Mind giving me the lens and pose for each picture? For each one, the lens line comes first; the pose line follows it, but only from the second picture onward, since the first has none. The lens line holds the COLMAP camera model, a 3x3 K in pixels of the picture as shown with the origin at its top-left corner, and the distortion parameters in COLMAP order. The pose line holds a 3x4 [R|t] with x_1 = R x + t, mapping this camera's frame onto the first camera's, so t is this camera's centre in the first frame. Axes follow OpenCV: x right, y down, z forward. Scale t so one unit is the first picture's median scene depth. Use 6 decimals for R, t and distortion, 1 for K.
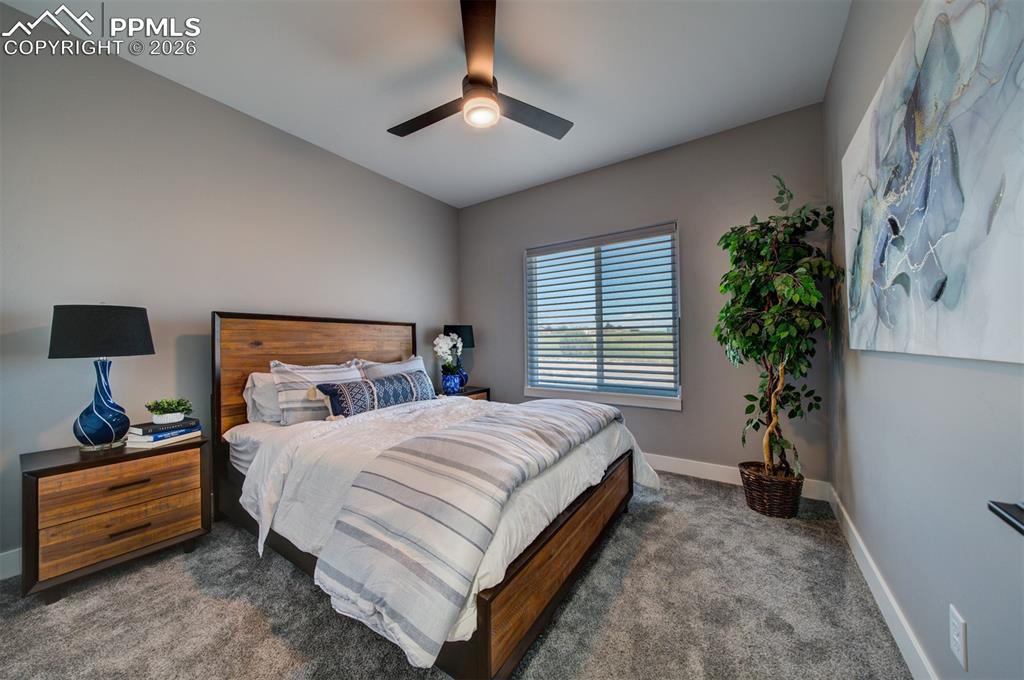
lens RADIAL K [[353.1, 0, 517.6], [0, 353.1, 342.3], [0, 0, 1]] dist [-0.001634, 0.000410]
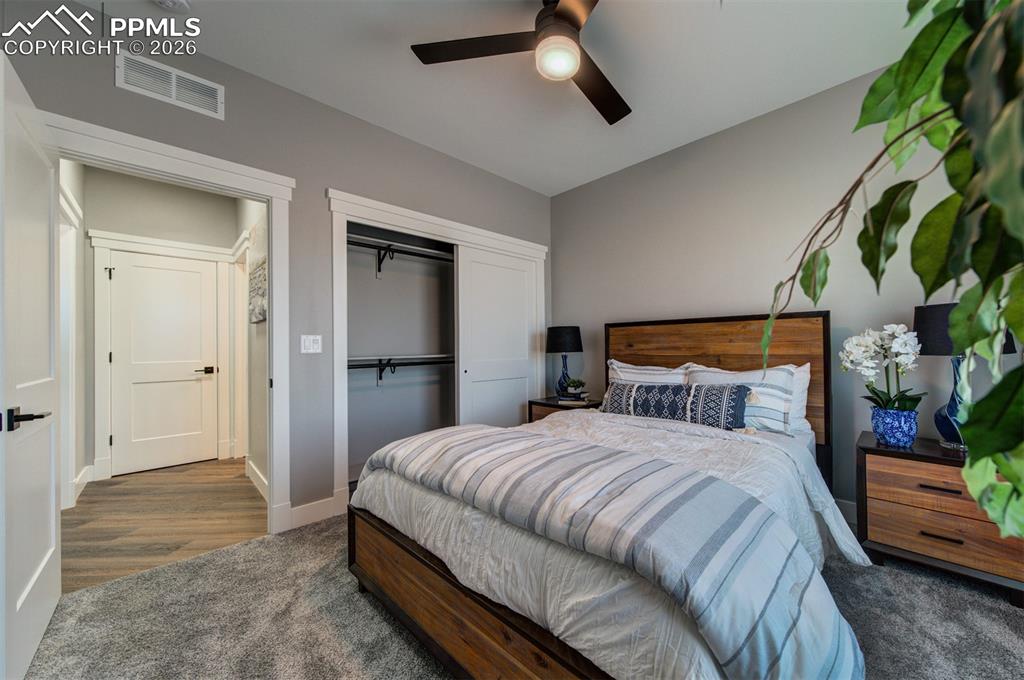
lens RADIAL K [[353.1, 0, 520.5], [0, 353.1, 342.2], [0, 0, 1]] dist [-0.001634, 0.000410]
pose [[-0.200475, -0.006741, -0.979676, 0.577144], [0.012379, 0.999879, -0.009414, -0.001979], [0.979621, -0.014015, -0.200367, 0.877014]]
